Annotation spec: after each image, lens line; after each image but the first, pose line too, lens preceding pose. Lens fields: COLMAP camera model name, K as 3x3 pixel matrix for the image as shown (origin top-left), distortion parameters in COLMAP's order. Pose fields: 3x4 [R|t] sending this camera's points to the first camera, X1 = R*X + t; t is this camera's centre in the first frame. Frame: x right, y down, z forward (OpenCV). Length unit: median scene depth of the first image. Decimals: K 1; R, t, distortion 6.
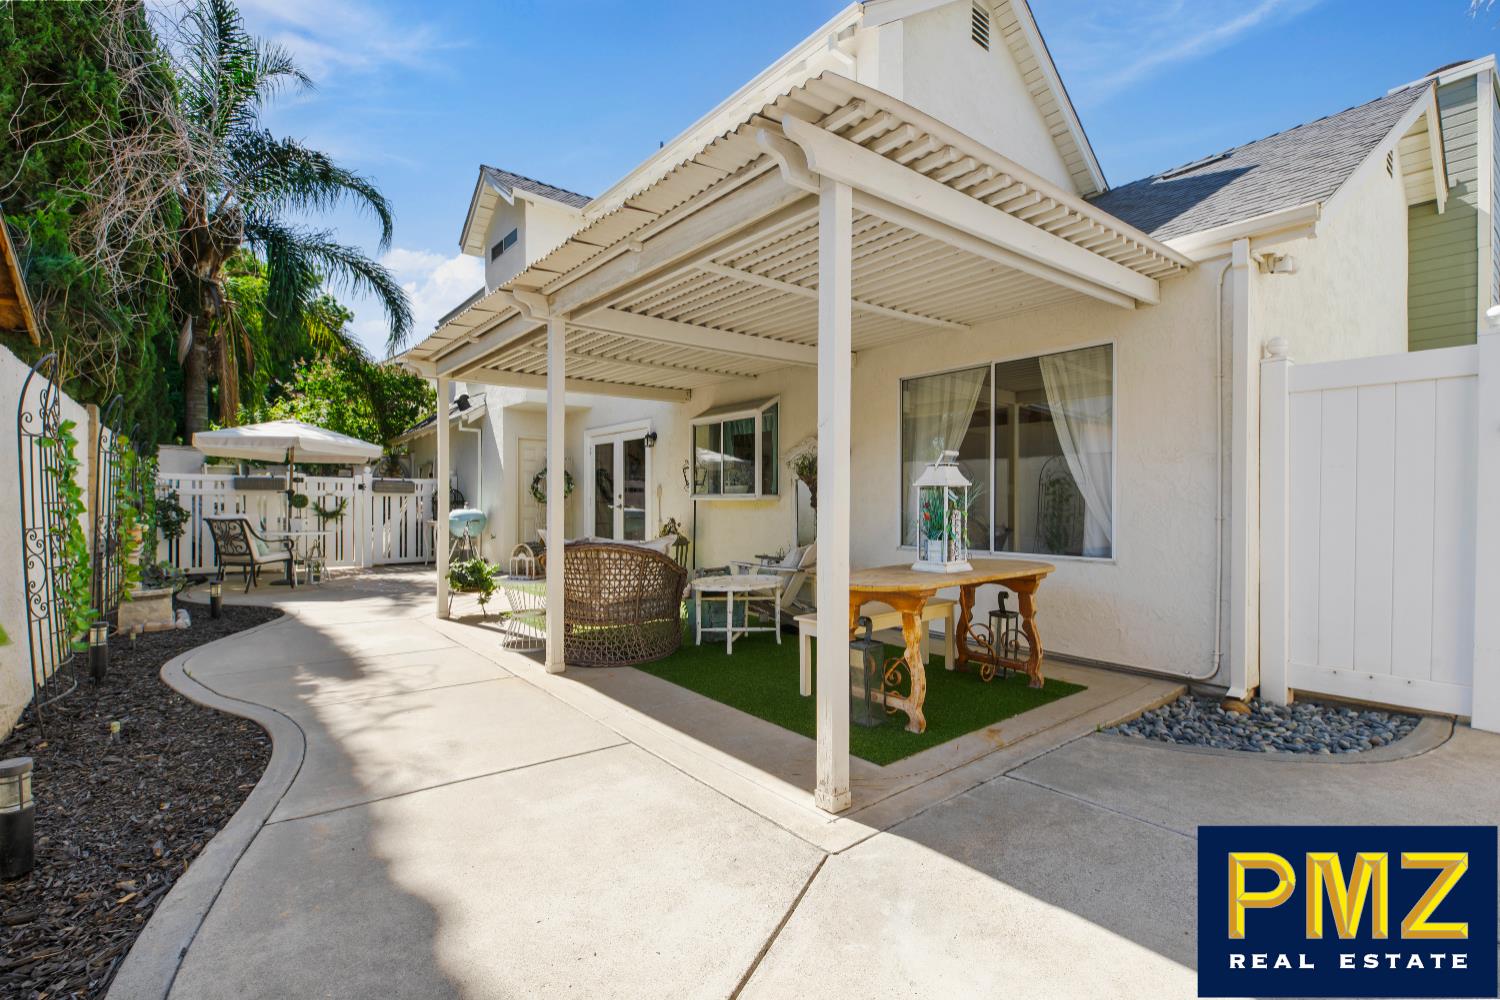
lens RADIAL K [[678.9, 0, 749.2], [0, 678.9, 492.0], [0, 0, 1]] dist [0.000344, 0.000158]
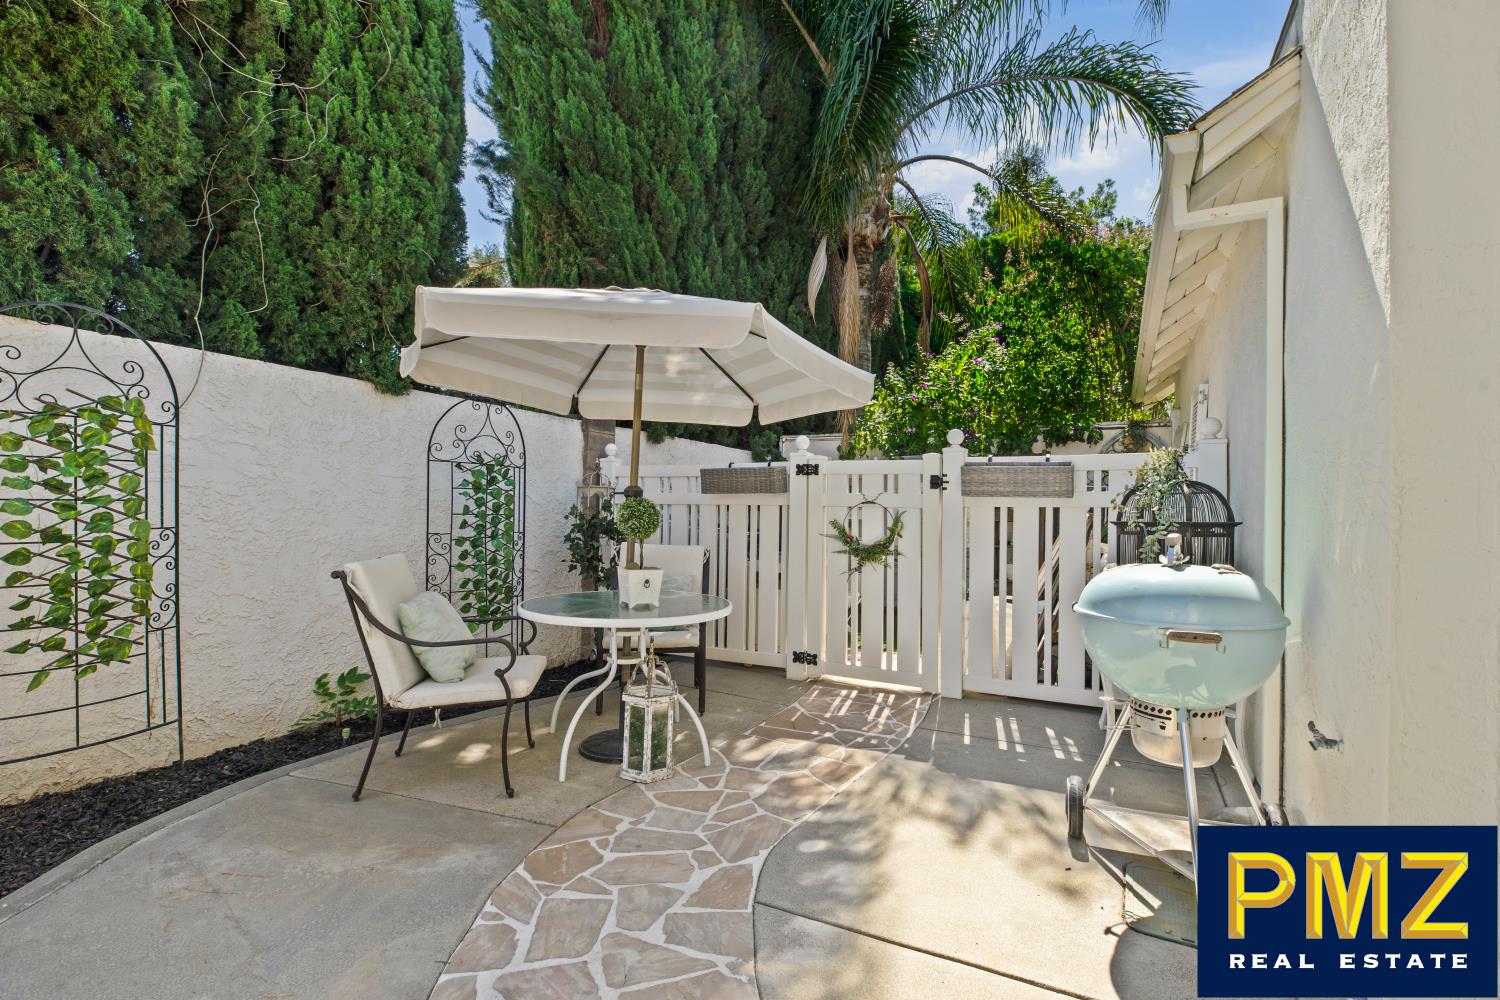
lens RADIAL K [[678.9, 0, 749.0], [0, 678.9, 512.5], [0, 0, 1]] dist [0.000344, 0.000158]
pose [[0.396044, 0.010951, -0.918166, -0.264554], [-0.001015, 0.999933, 0.011489, 0.004949], [0.918231, -0.003618, 0.396029, 0.756849]]
